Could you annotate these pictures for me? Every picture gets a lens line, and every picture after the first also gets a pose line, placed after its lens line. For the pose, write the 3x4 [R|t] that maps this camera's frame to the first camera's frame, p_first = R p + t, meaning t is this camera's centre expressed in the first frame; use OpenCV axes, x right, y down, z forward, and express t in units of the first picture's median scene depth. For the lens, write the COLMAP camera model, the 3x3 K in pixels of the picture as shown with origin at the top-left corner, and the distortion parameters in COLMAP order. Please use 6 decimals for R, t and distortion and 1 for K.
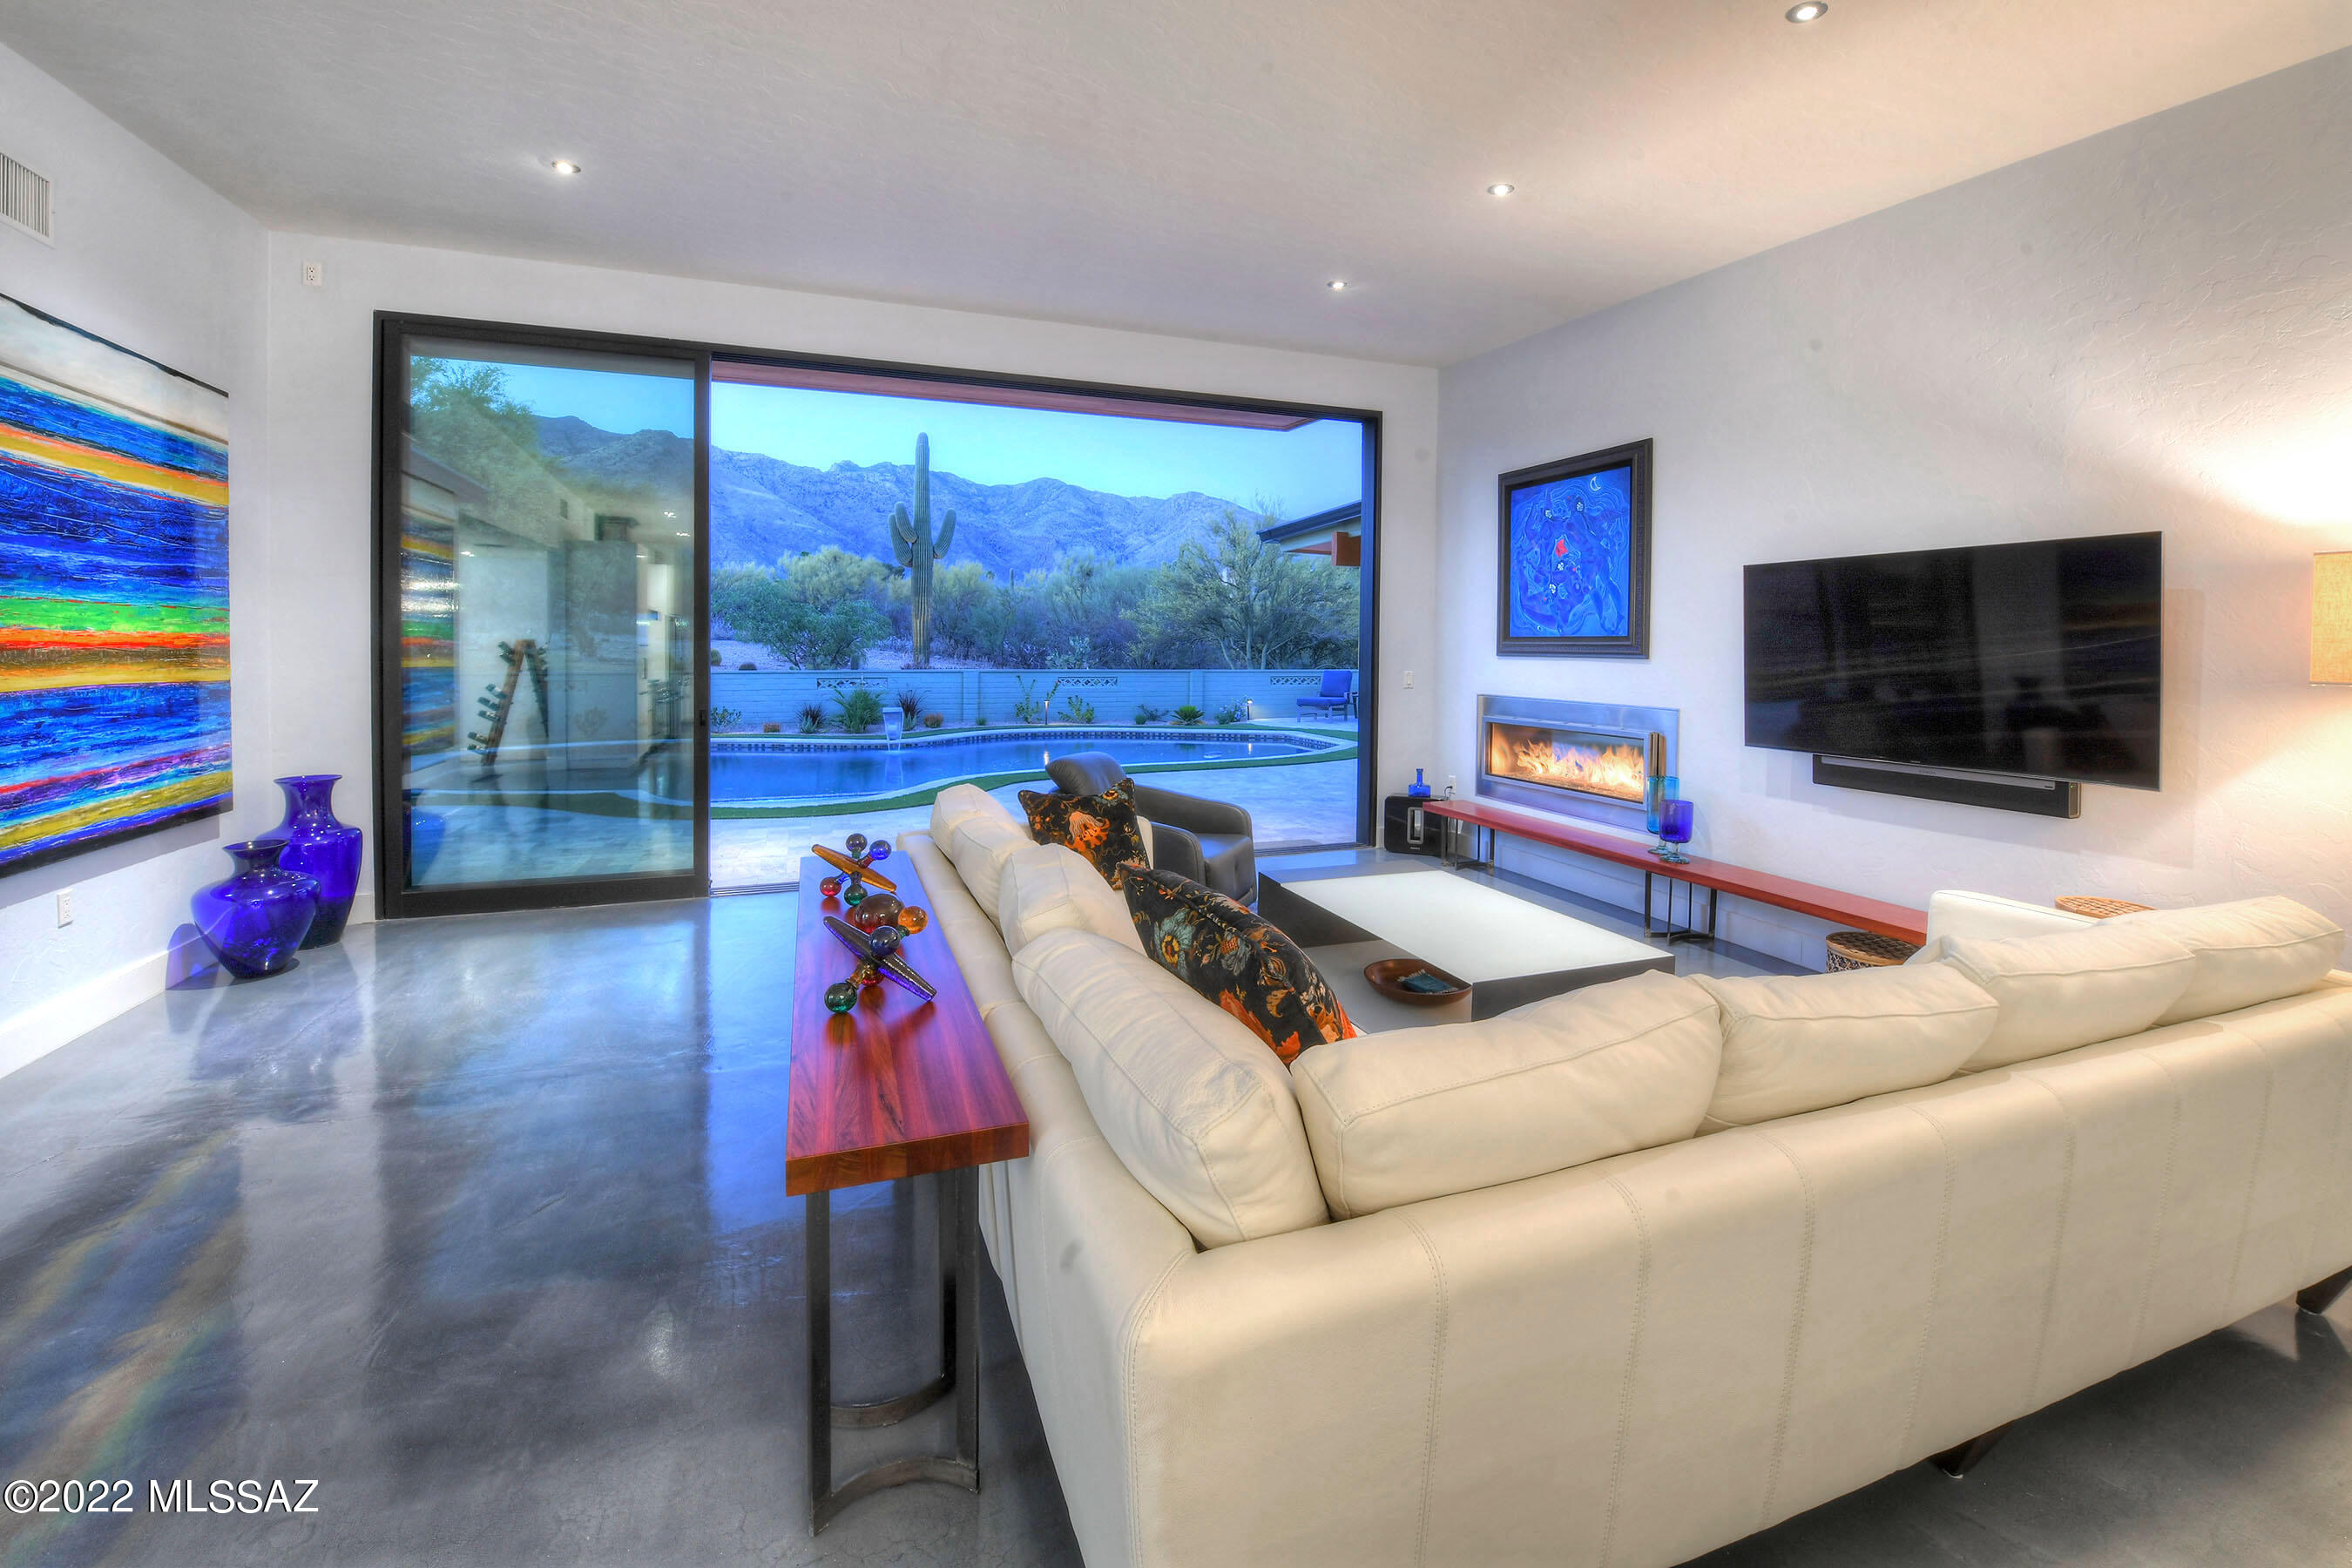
lens RADIAL K [[957.1, 0, 1178.4], [0, 957.1, 666.7], [0, 0, 1]] dist [-0.009046, -0.000197]
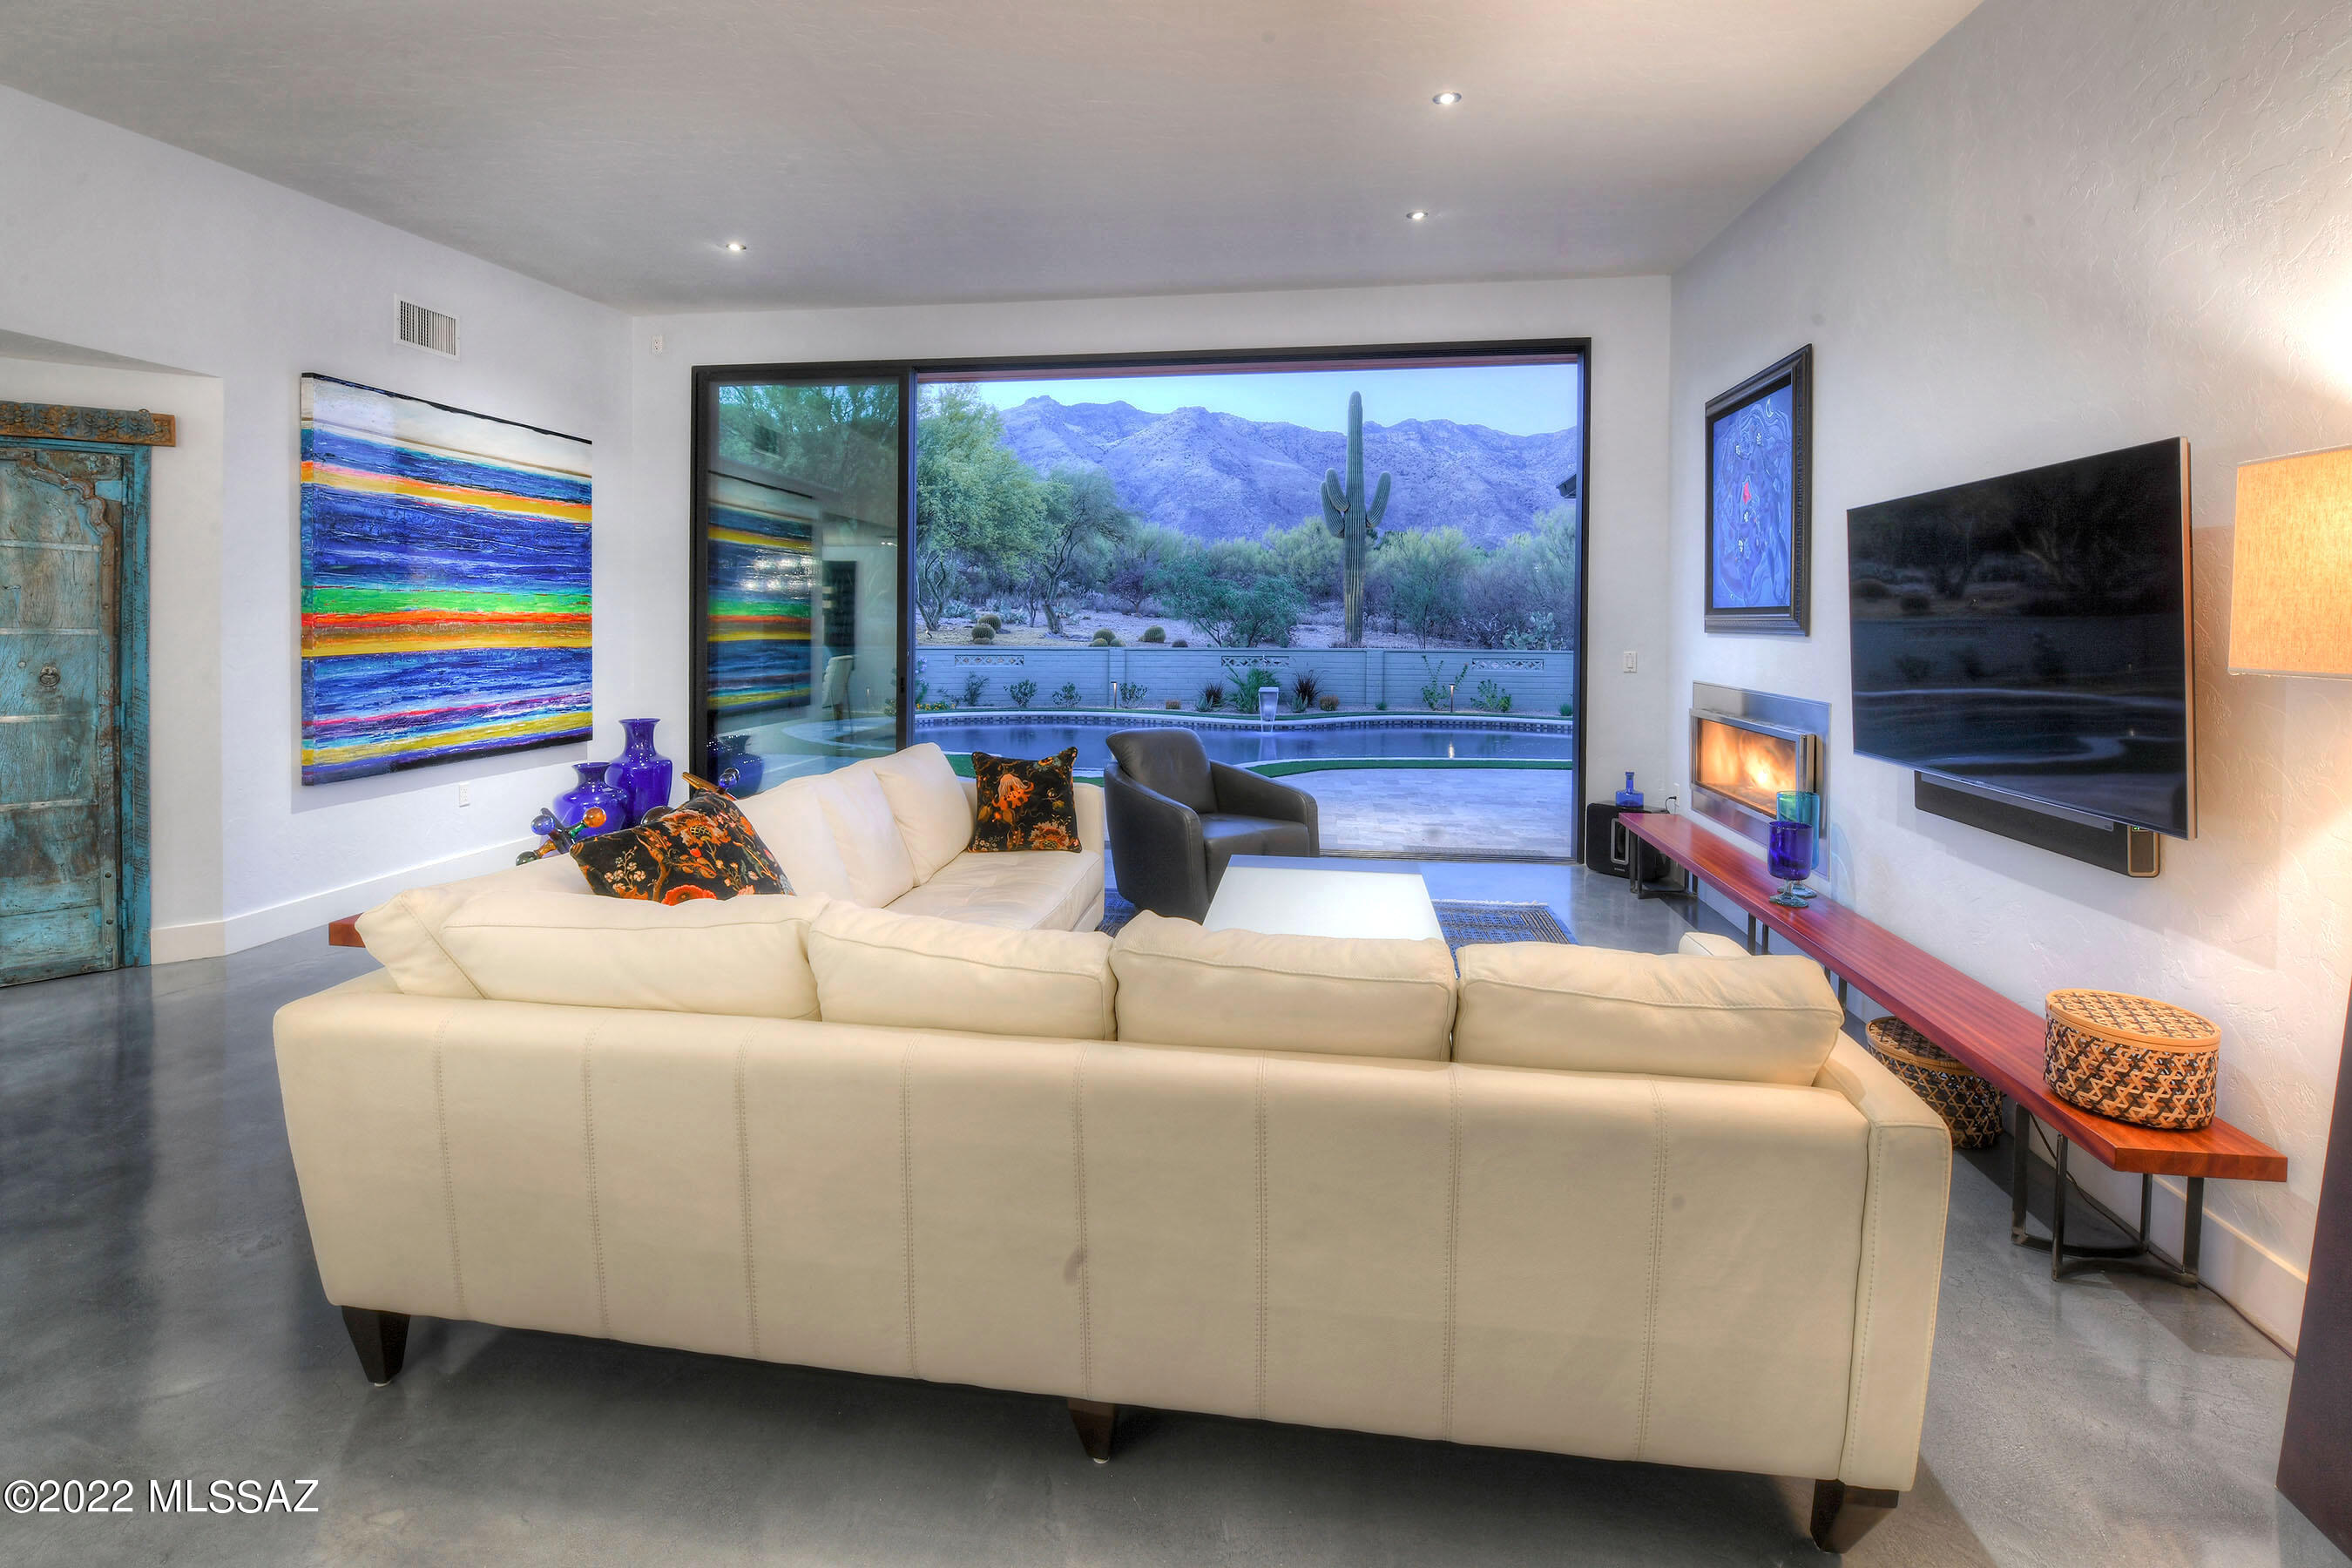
lens RADIAL K [[1081.9, 0, 1172.6], [0, 1081.9, 628.0], [0, 0, 1]] dist [-0.001013, 0.000166]
pose [[0.878177, 0.000773, -0.478335, 0.525045], [-0.009045, 0.999847, -0.014989, 0.003265], [0.478251, 0.017490, 0.878049, 0.012905]]
